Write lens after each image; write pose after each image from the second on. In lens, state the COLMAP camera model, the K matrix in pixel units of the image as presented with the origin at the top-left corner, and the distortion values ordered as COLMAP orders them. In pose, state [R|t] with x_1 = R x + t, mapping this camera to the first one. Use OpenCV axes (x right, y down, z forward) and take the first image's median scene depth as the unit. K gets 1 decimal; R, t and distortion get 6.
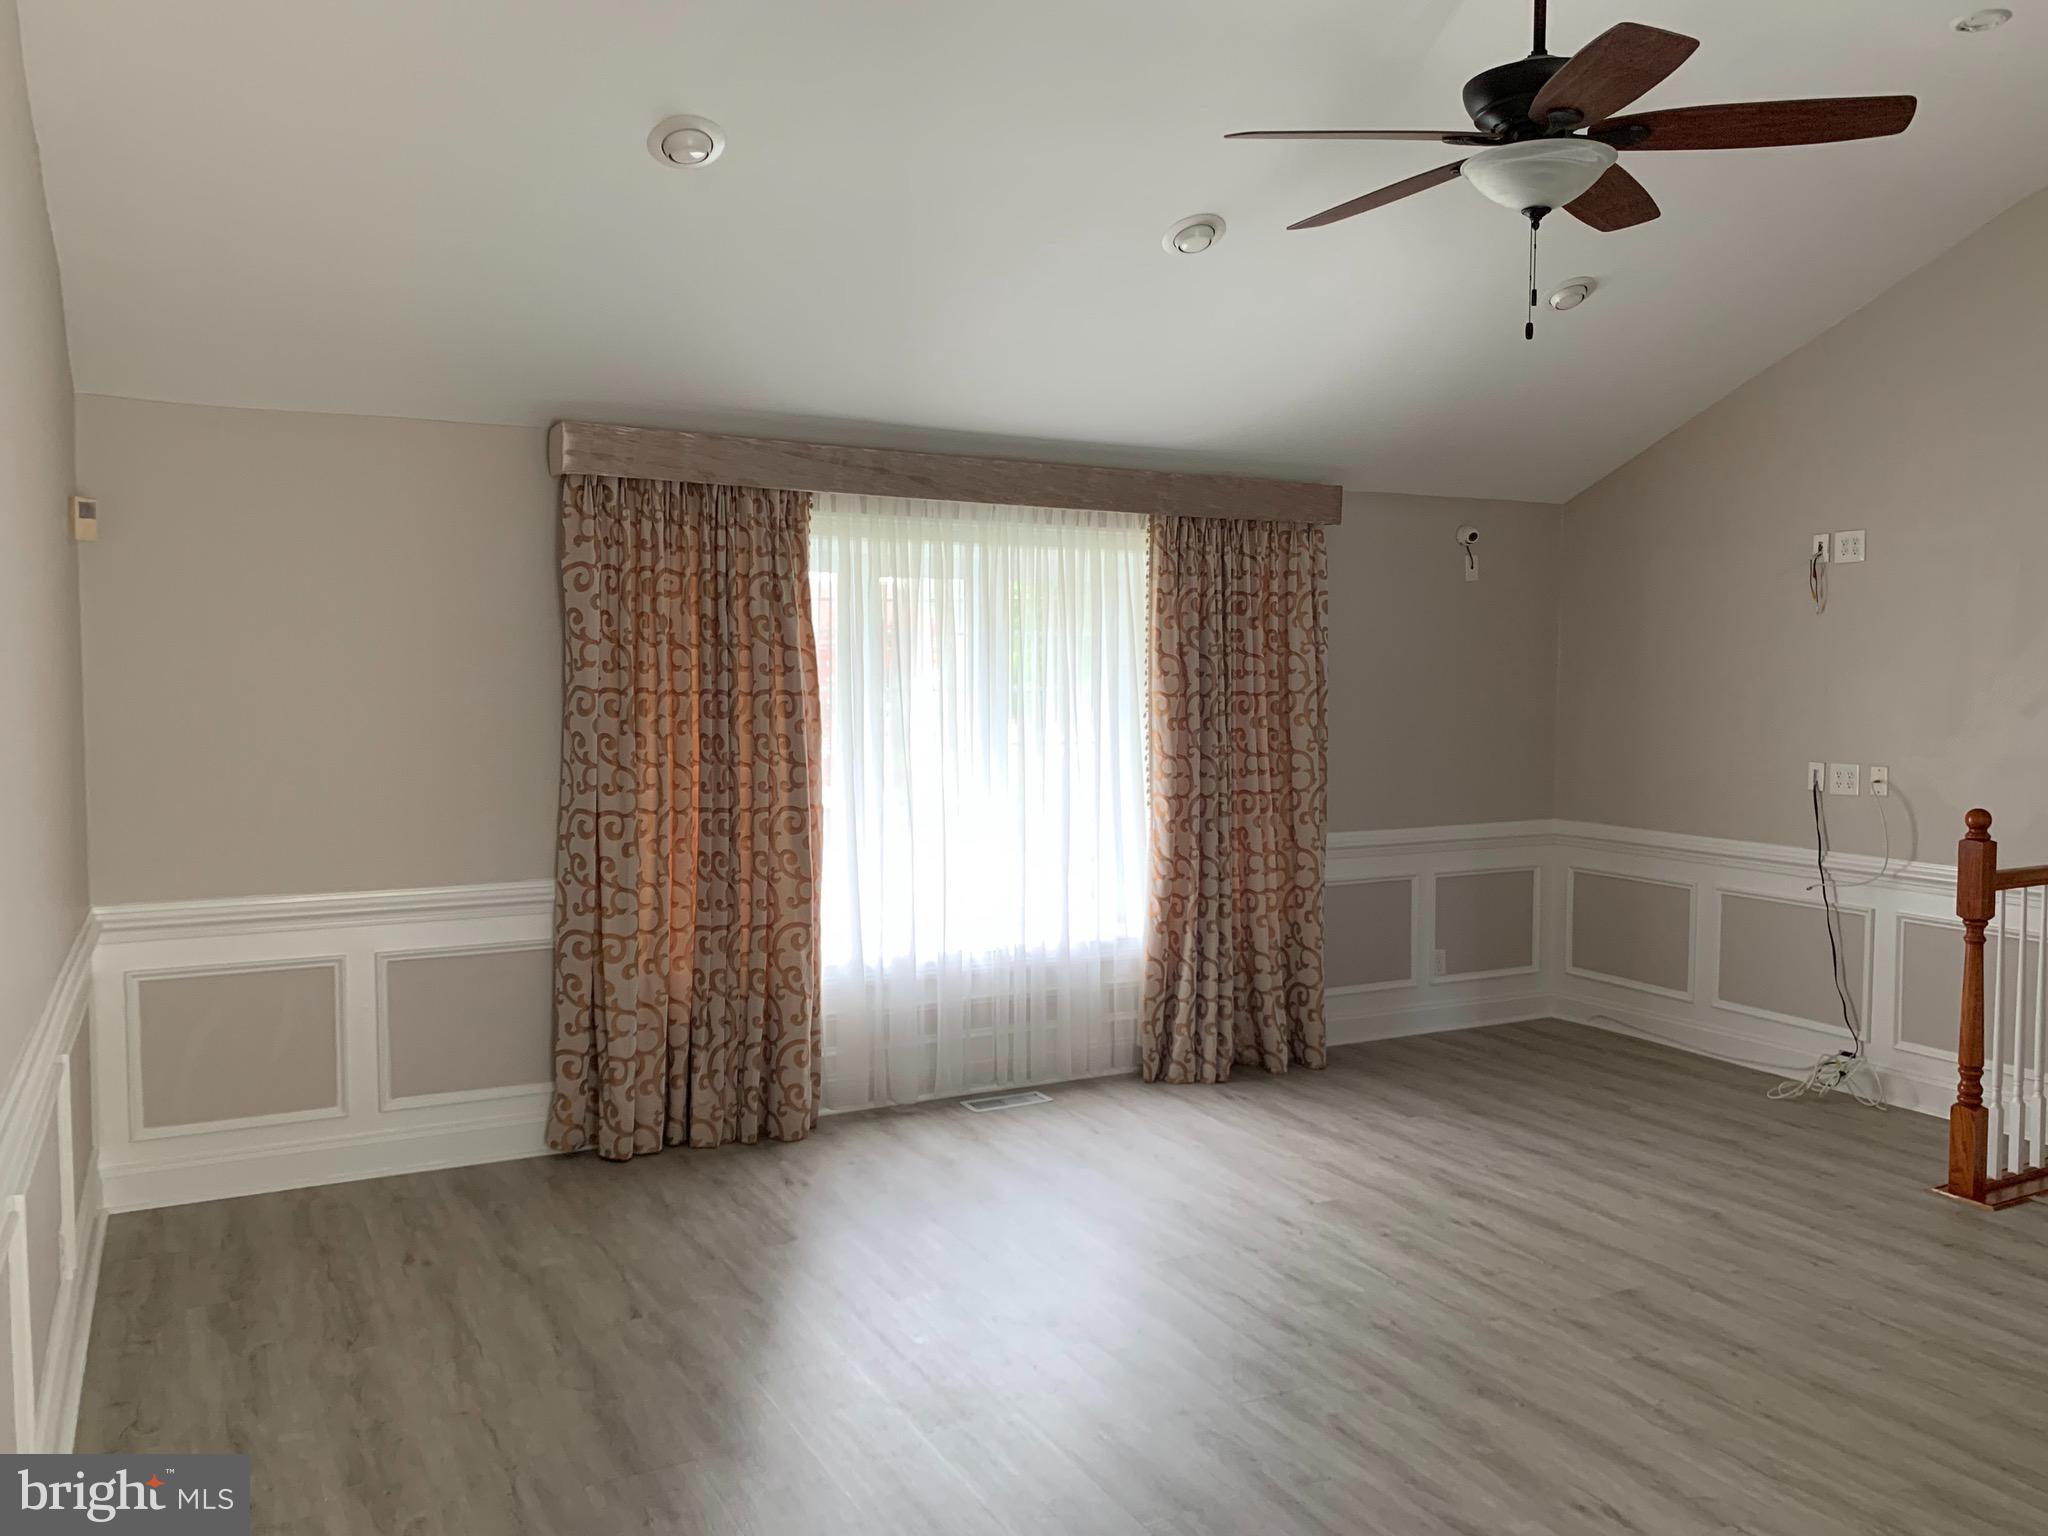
lens RADIAL K [[1572.2, 0, 1045.6], [0, 1572.2, 765.6], [0, 0, 1]] dist [0.049142, -0.034166]
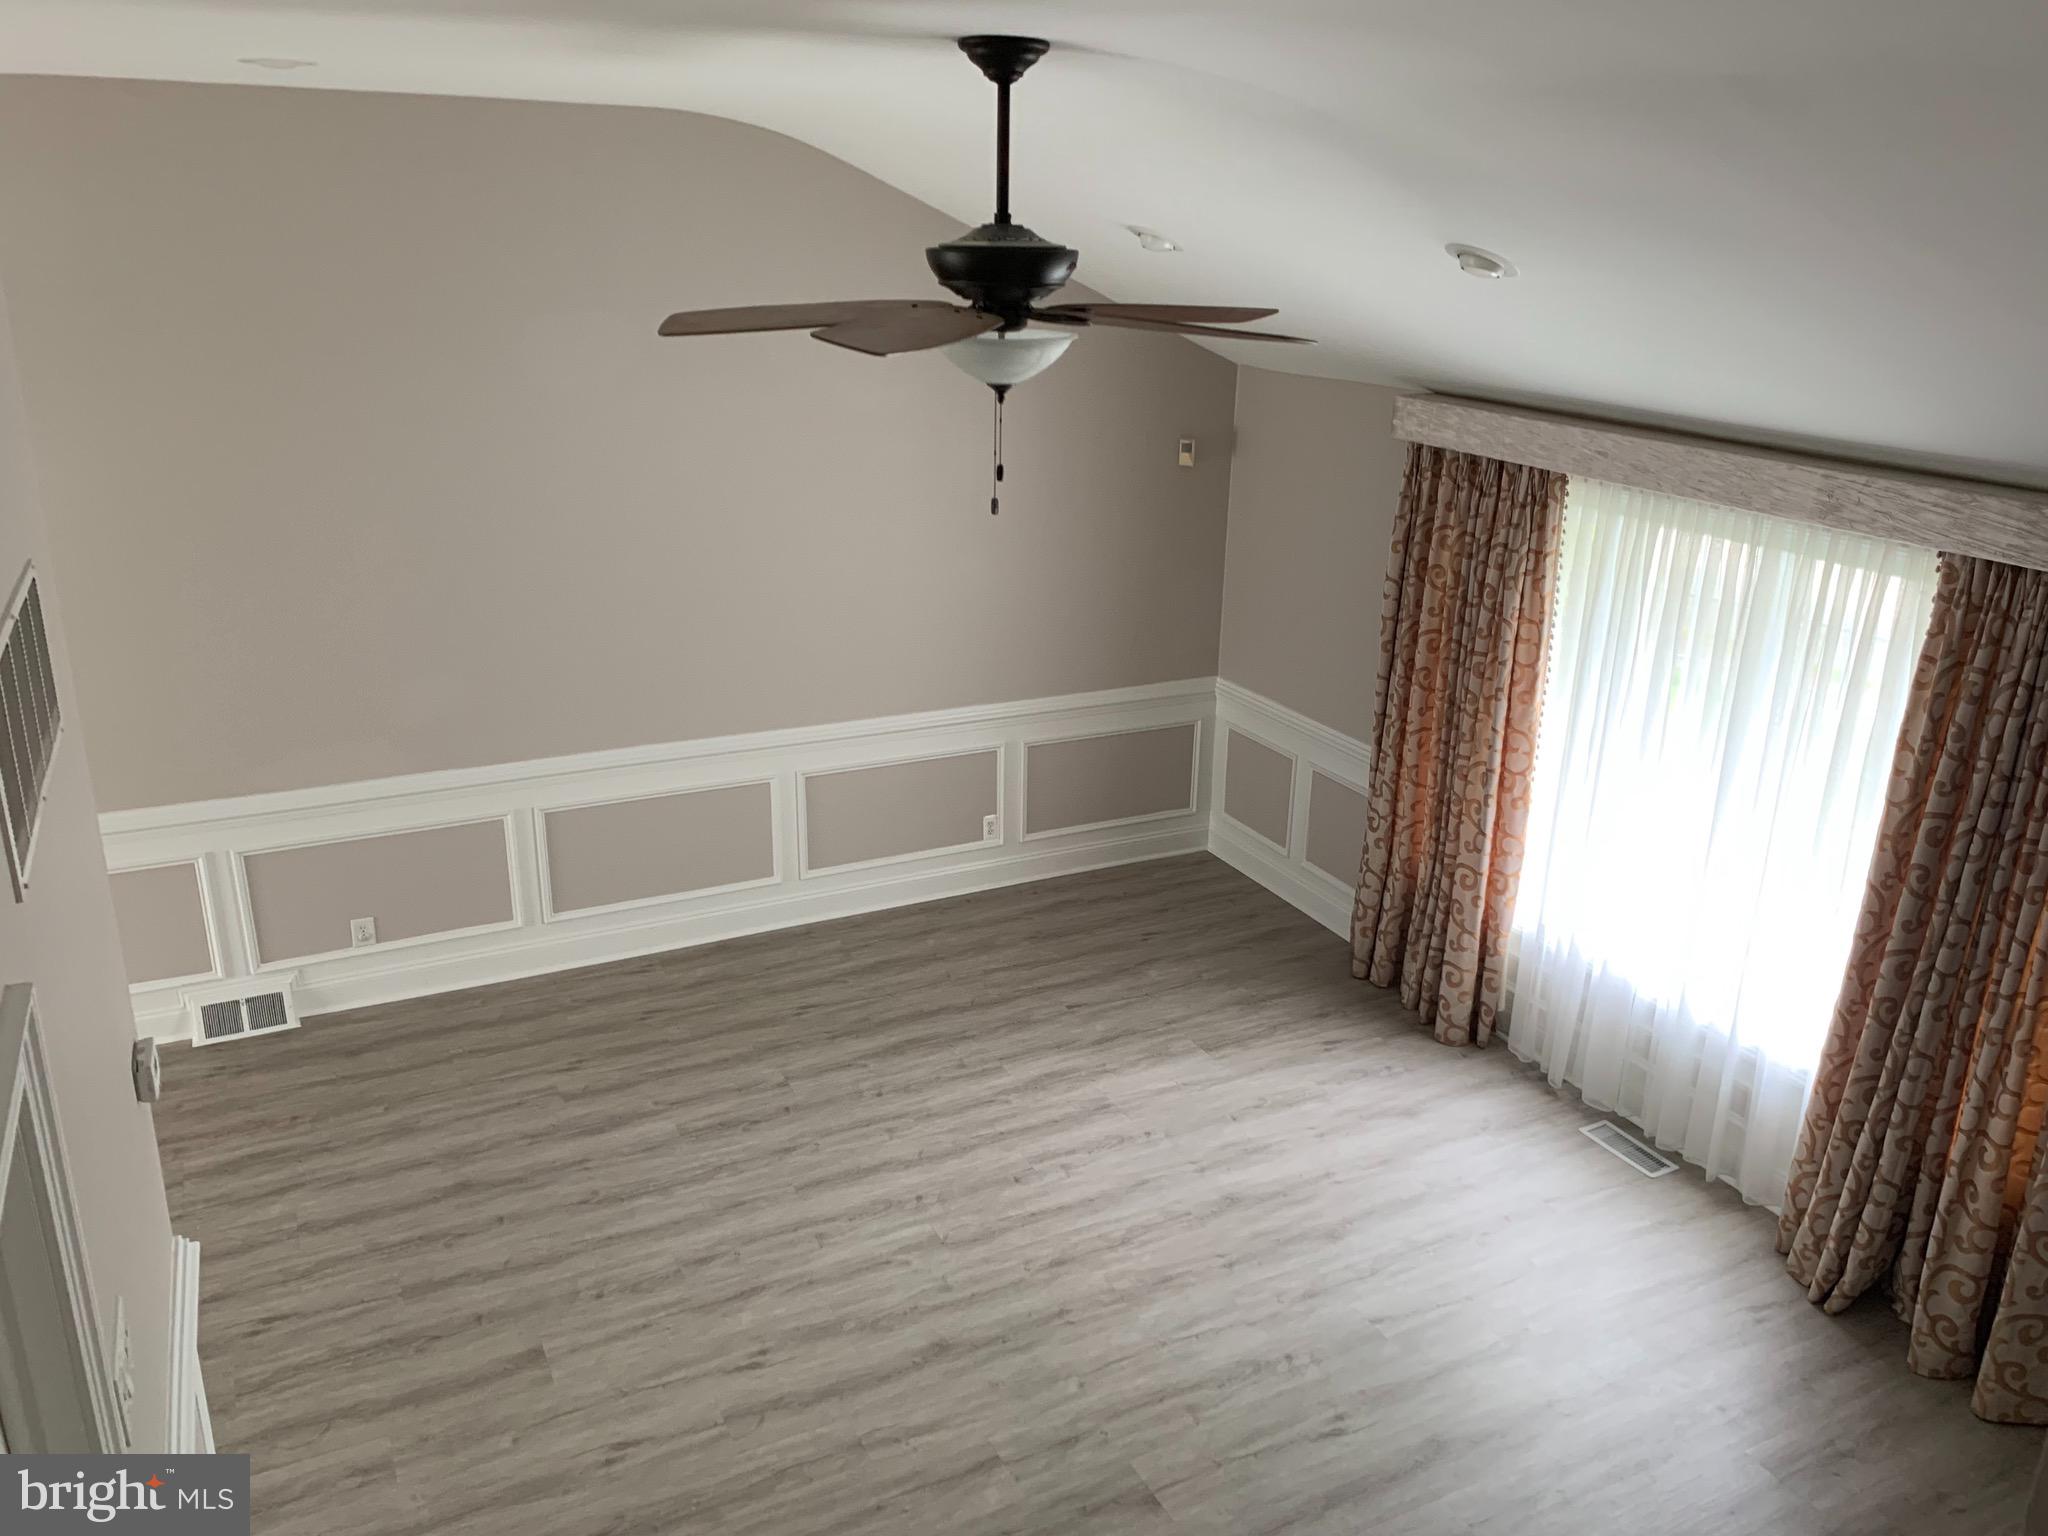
lens RADIAL K [[1572.2, 0, 1042.7], [0, 1572.2, 779.3], [0, 0, 1]] dist [0.049142, -0.034166]
pose [[-0.021381, 0.330966, -0.943400, 1.119276], [-0.088641, 0.939273, 0.331527, -0.381286], [0.995834, 0.090712, 0.009254, 0.887164]]
